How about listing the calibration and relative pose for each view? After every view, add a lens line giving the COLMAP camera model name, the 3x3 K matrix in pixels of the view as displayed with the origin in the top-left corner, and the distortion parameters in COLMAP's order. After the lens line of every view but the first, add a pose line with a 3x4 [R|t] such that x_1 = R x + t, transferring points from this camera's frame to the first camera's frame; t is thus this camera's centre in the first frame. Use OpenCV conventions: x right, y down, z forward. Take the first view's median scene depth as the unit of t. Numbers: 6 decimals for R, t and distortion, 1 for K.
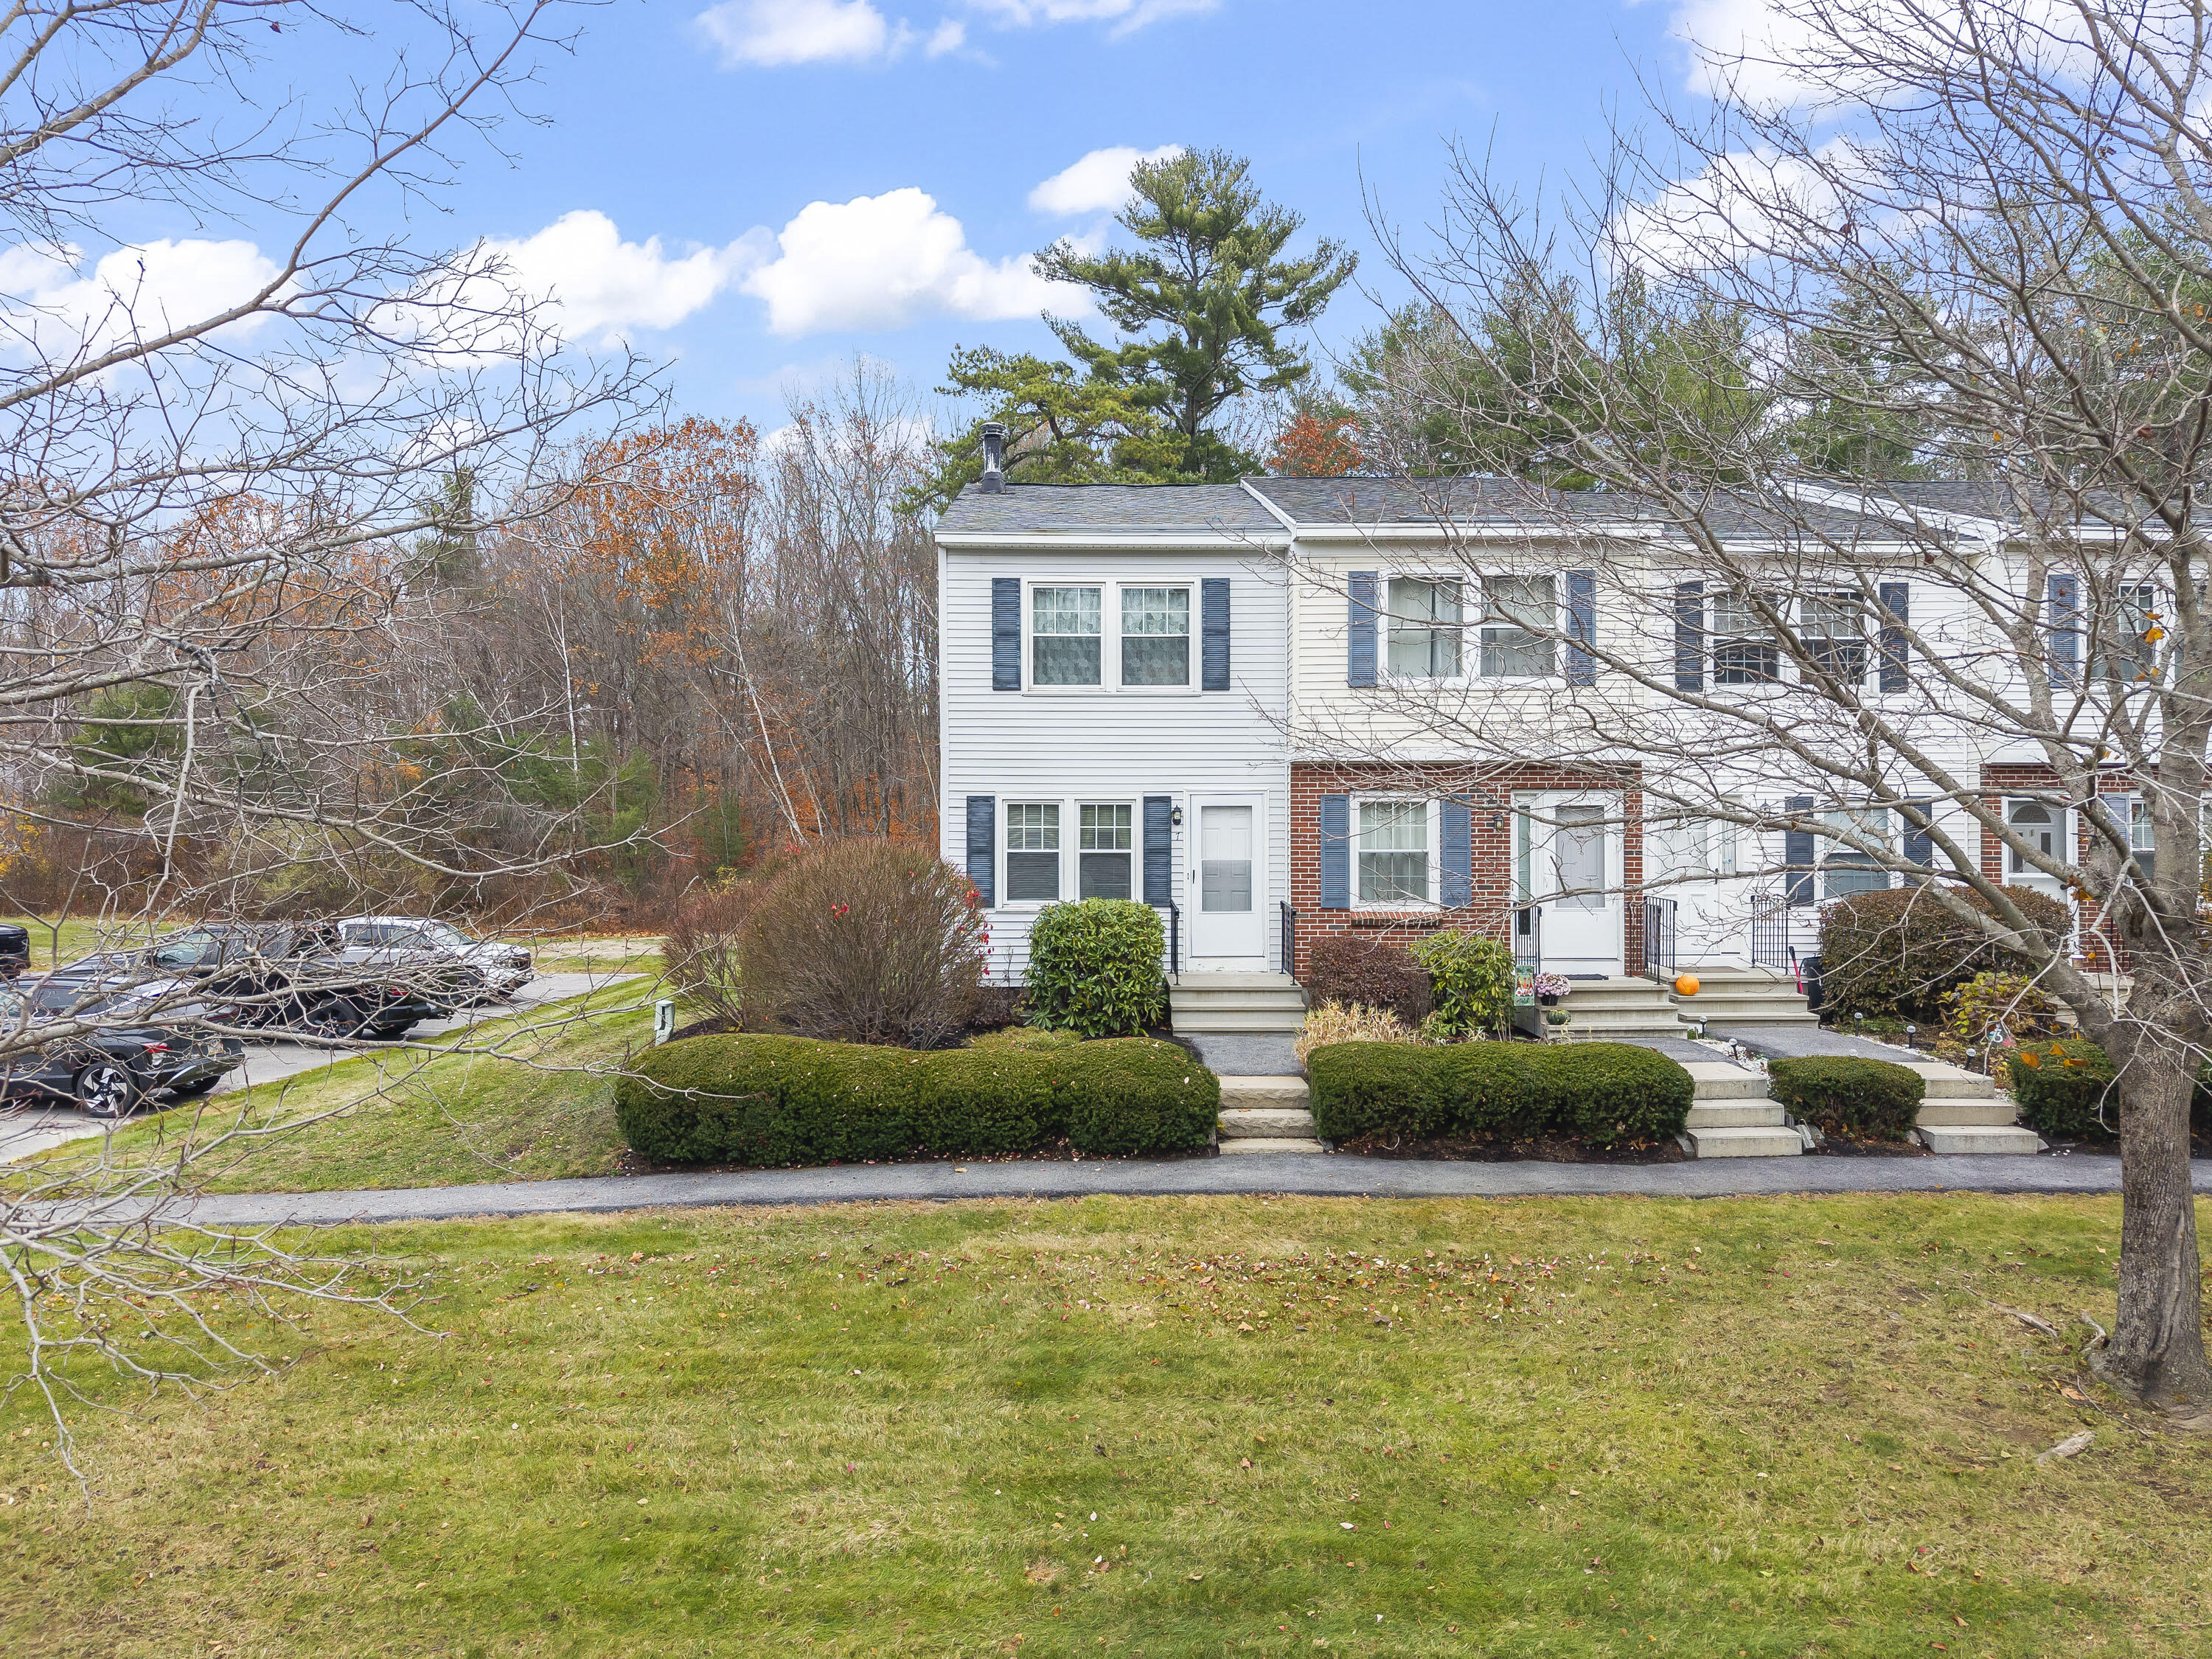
lens RADIAL K [[1485.6, 0, 1106.0], [0, 1485.6, 829.5], [0, 0, 1]] dist [0.044514, -0.024542]
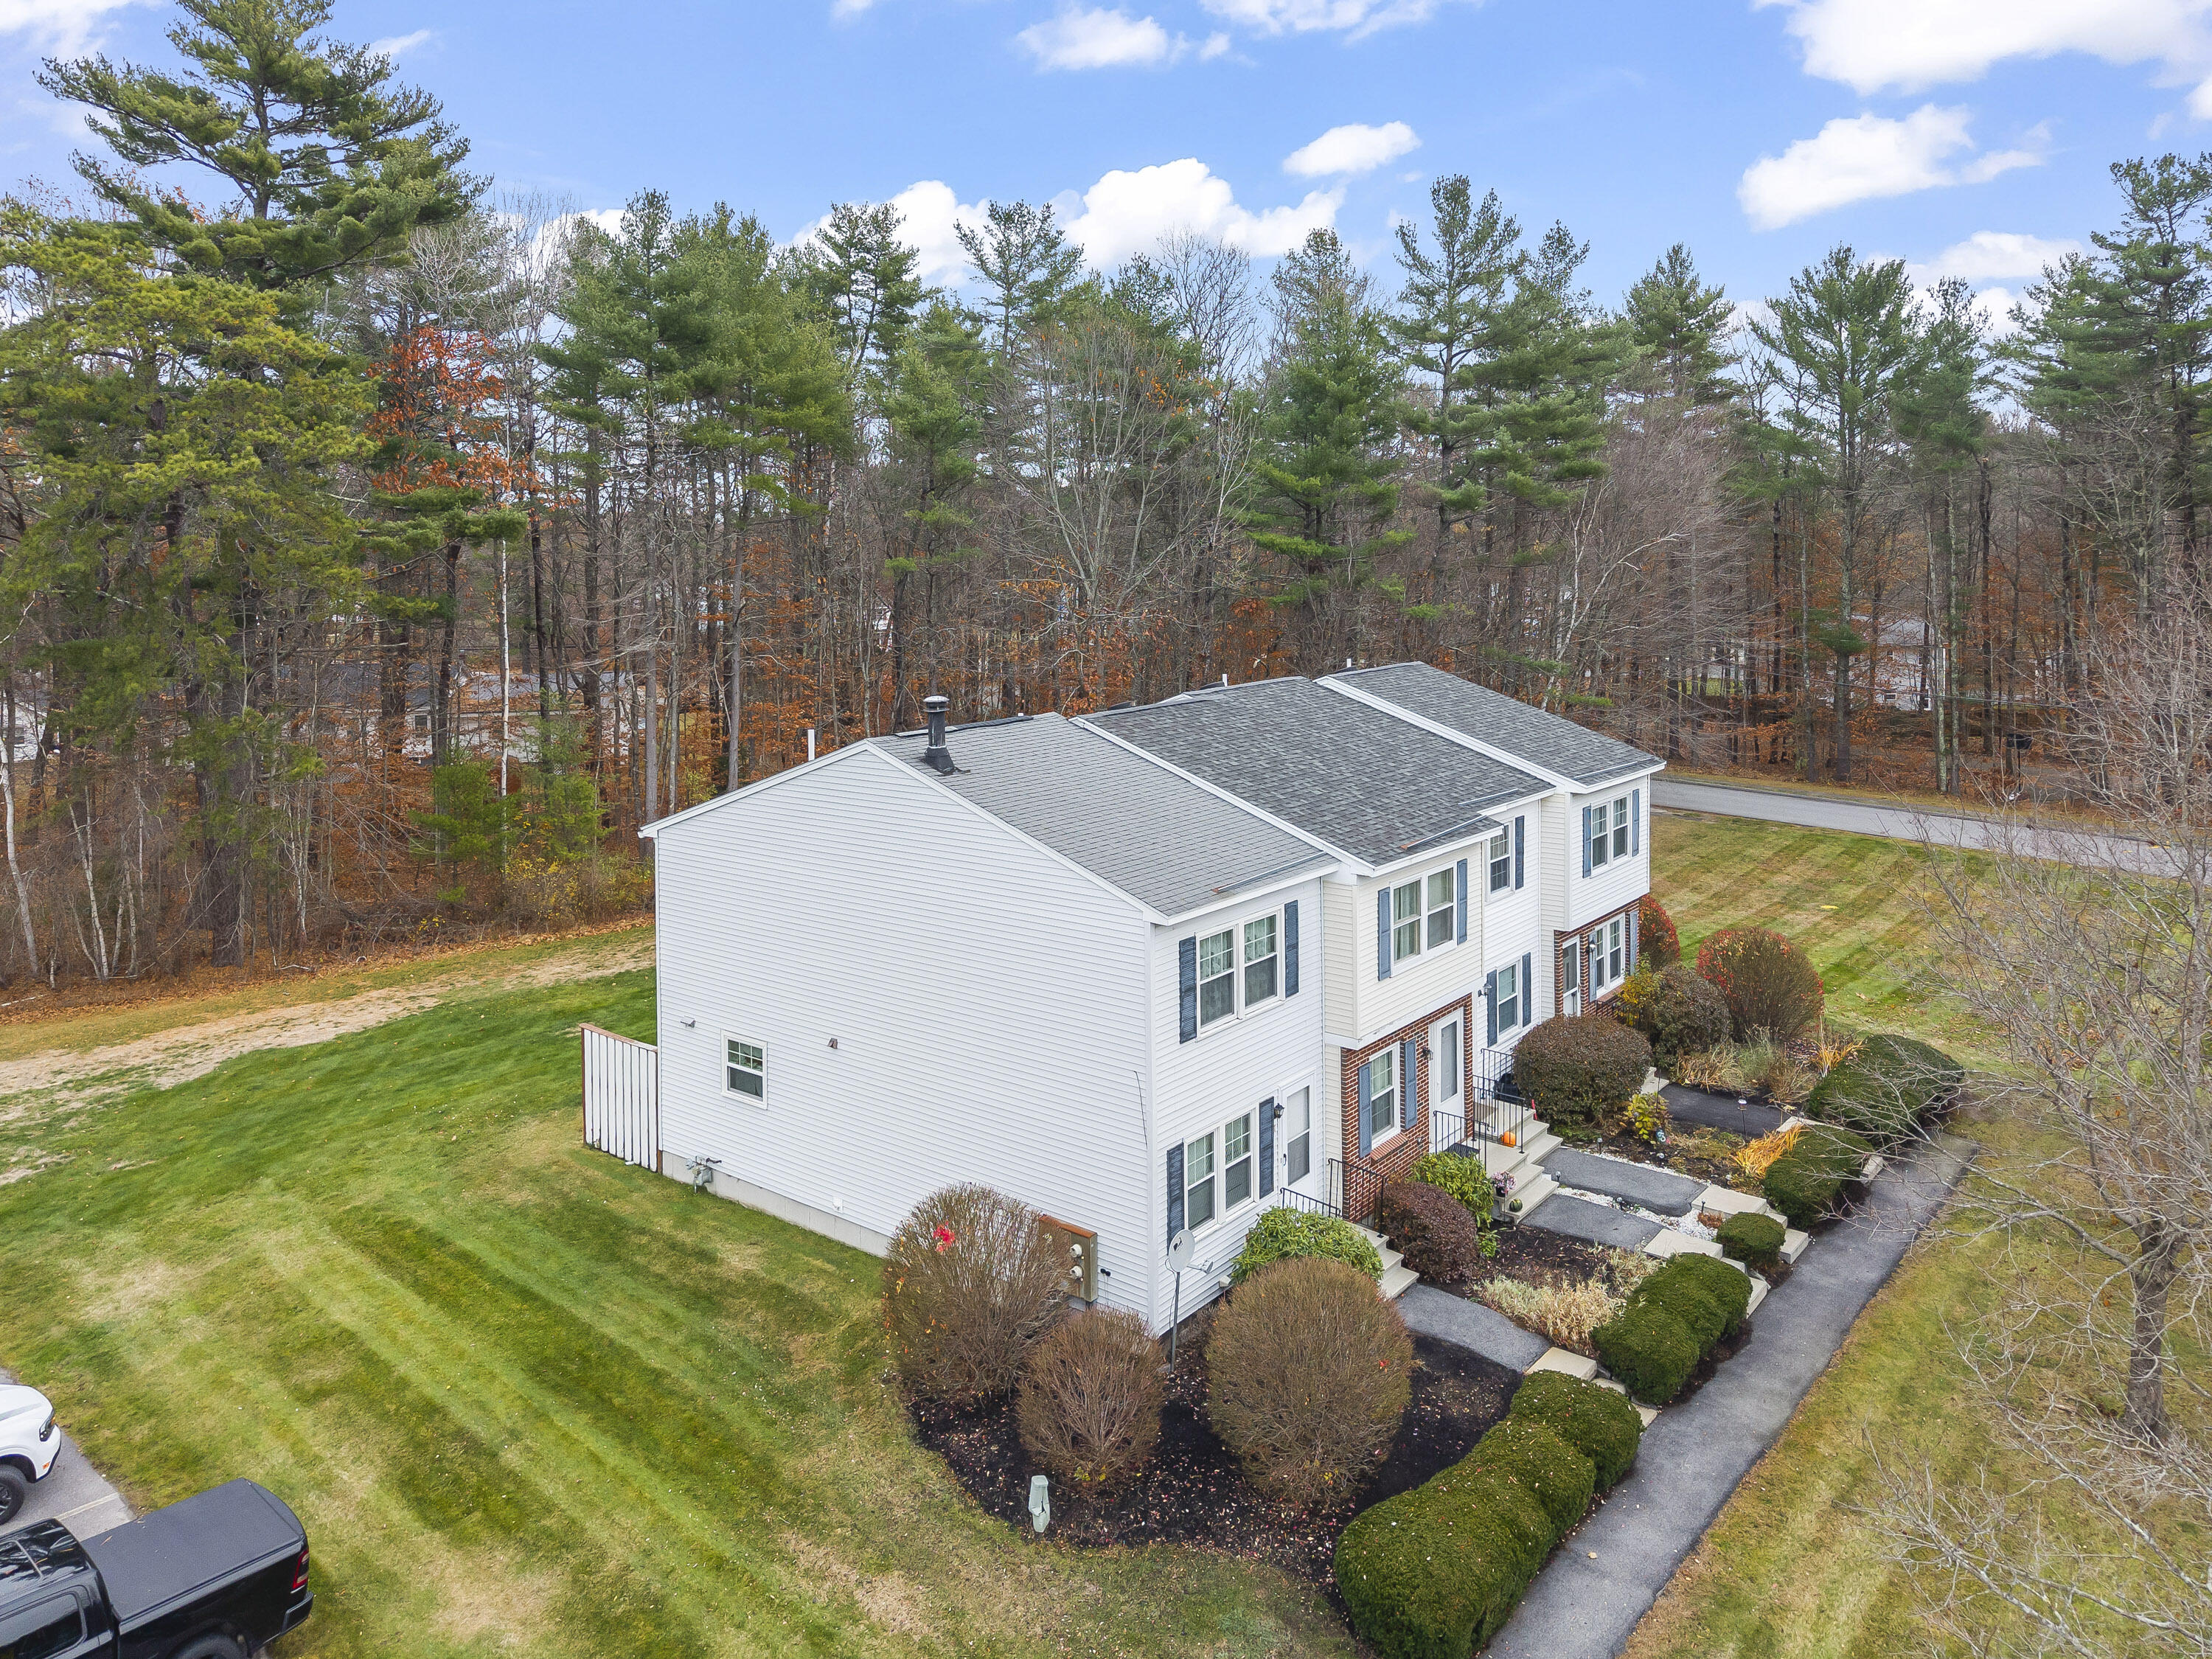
lens RADIAL K [[1597.6, 0, 1106.2], [0, 1597.6, 524.8], [0, 0, 1]] dist [0.006390, -0.004538]
pose [[0.629980, -0.005328, 0.776593, -1.029669], [0.004734, 0.999984, 0.003021, -0.483718], [-0.776597, 0.001774, 0.629995, 0.313760]]
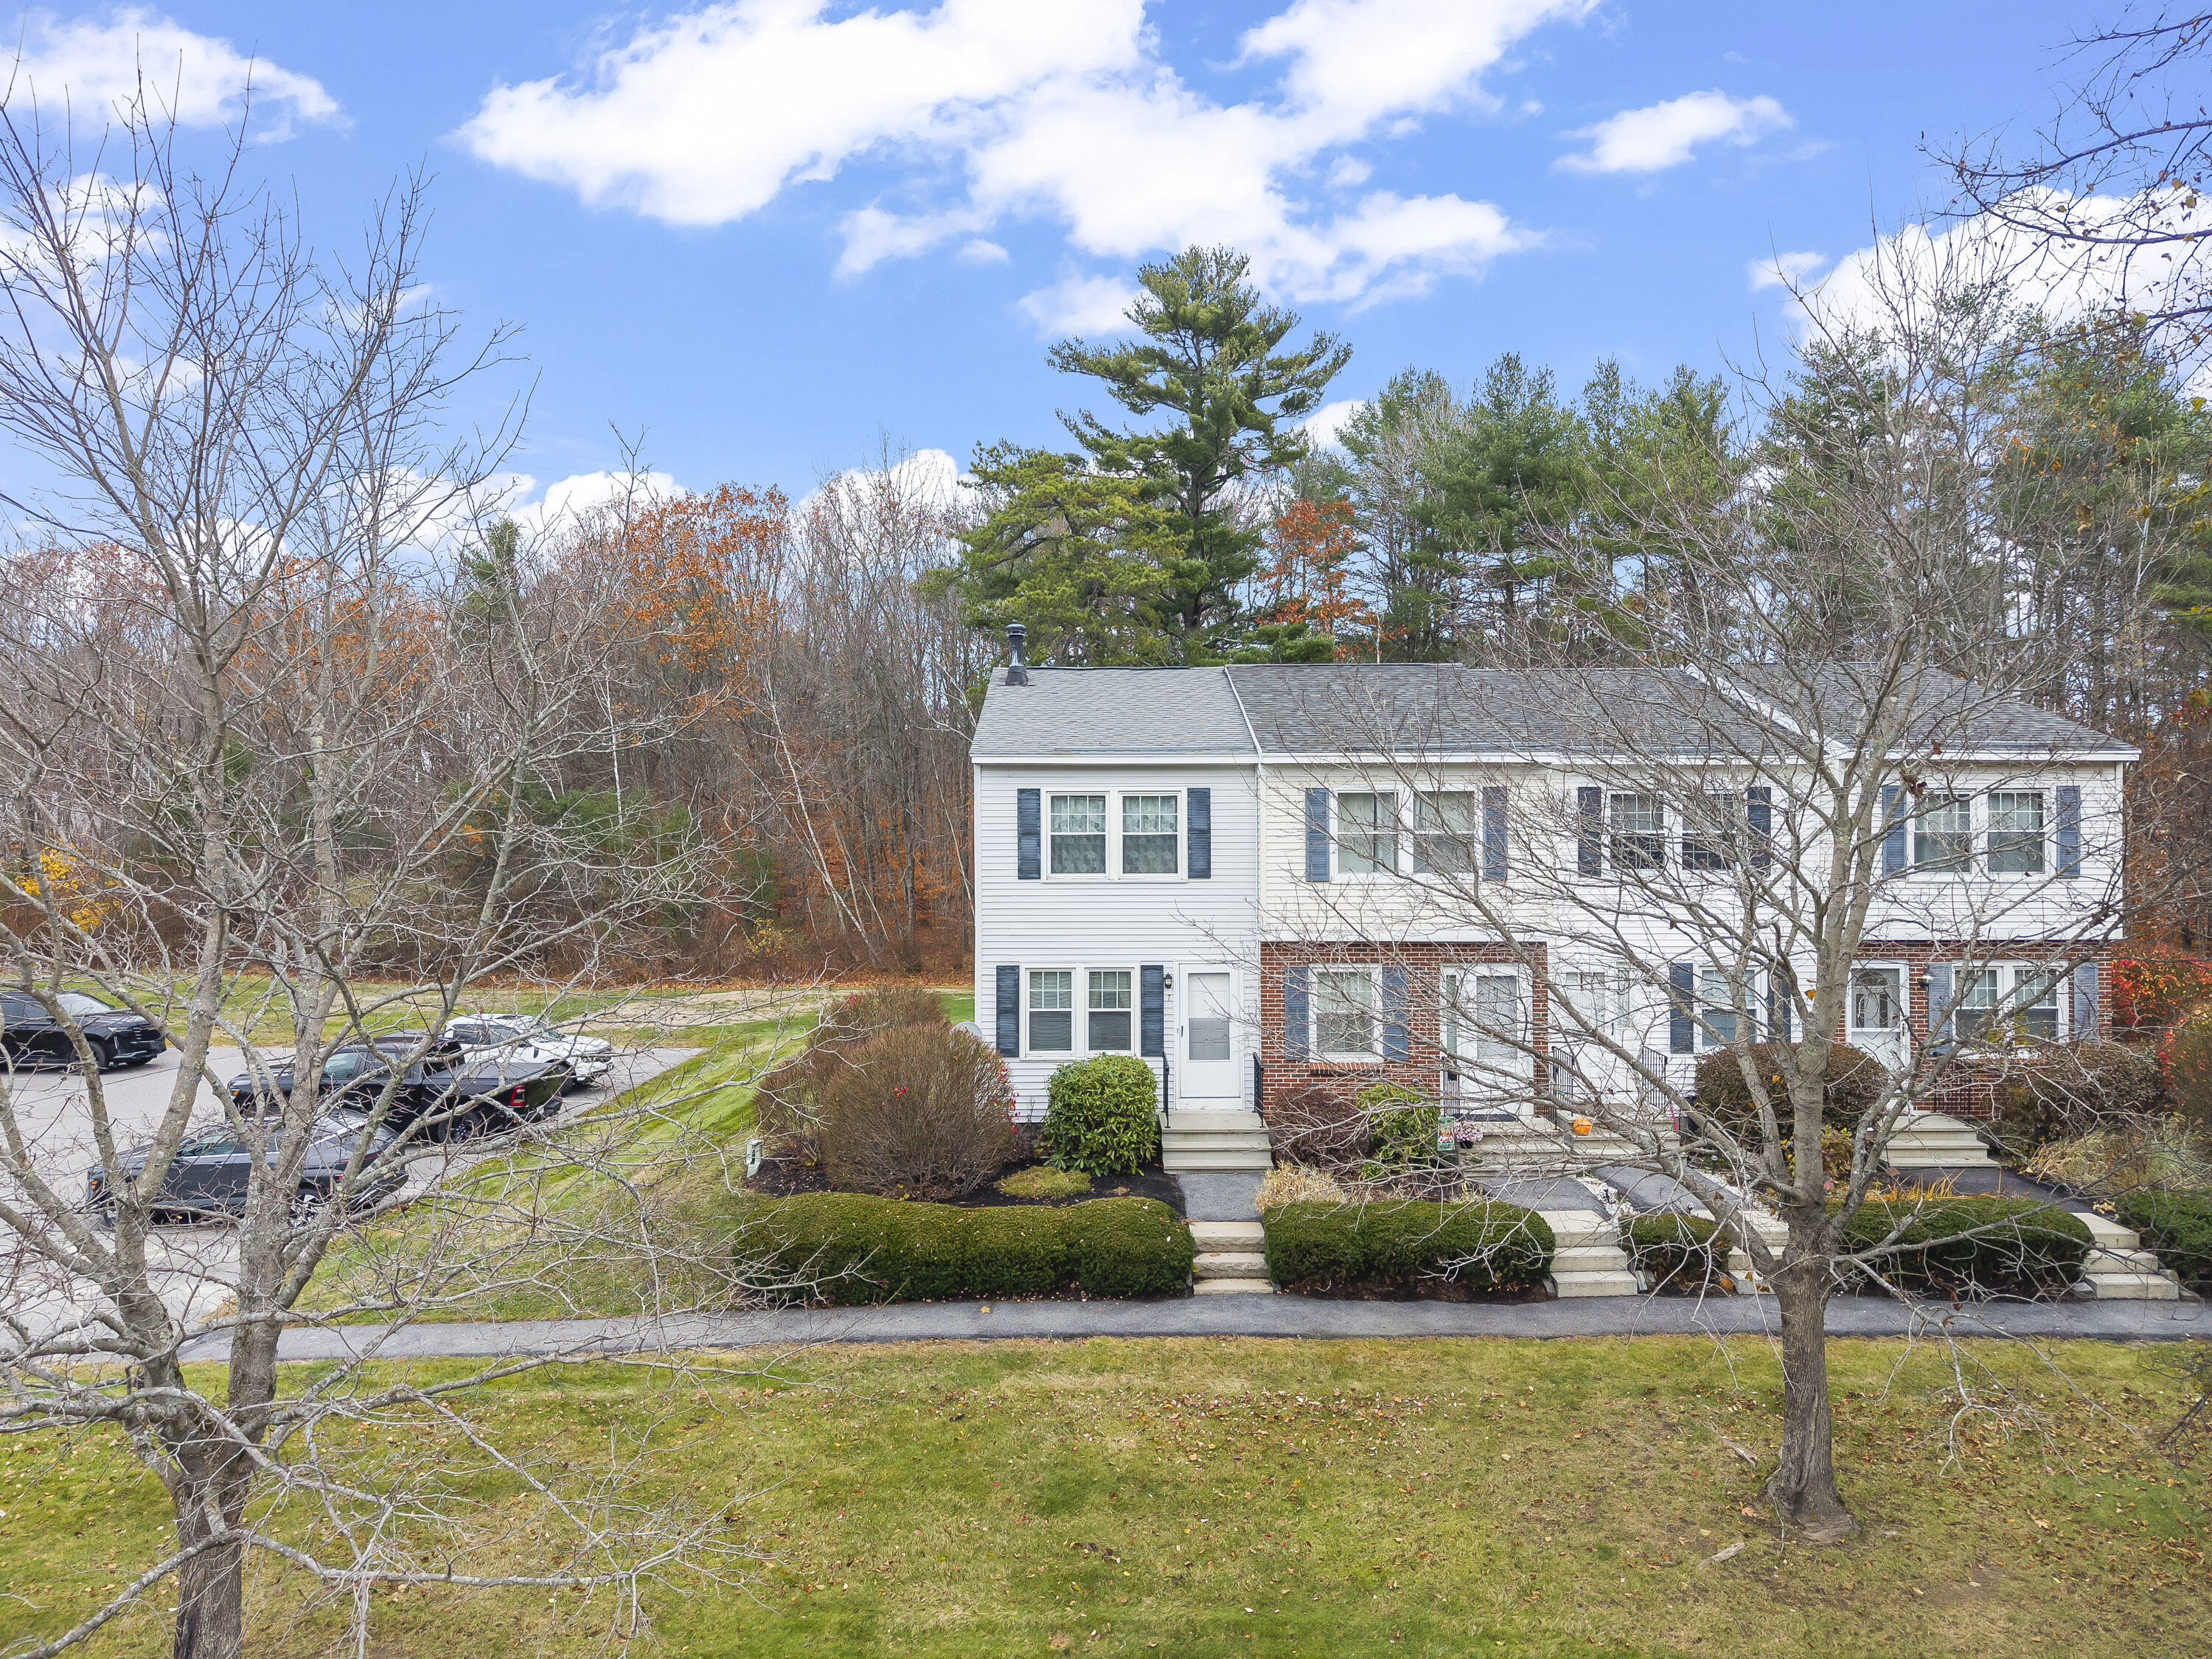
lens RADIAL K [[1495.0, 0, 1106.0], [0, 1495.0, 829.5], [0, 0, 1]] dist [0.042437, -0.004913]
pose [[0.999945, -0.002349, -0.010237, 0.009721], [0.002412, 0.999978, 0.006147, -0.144542], [0.010222, -0.006171, 0.999929, -0.233083]]
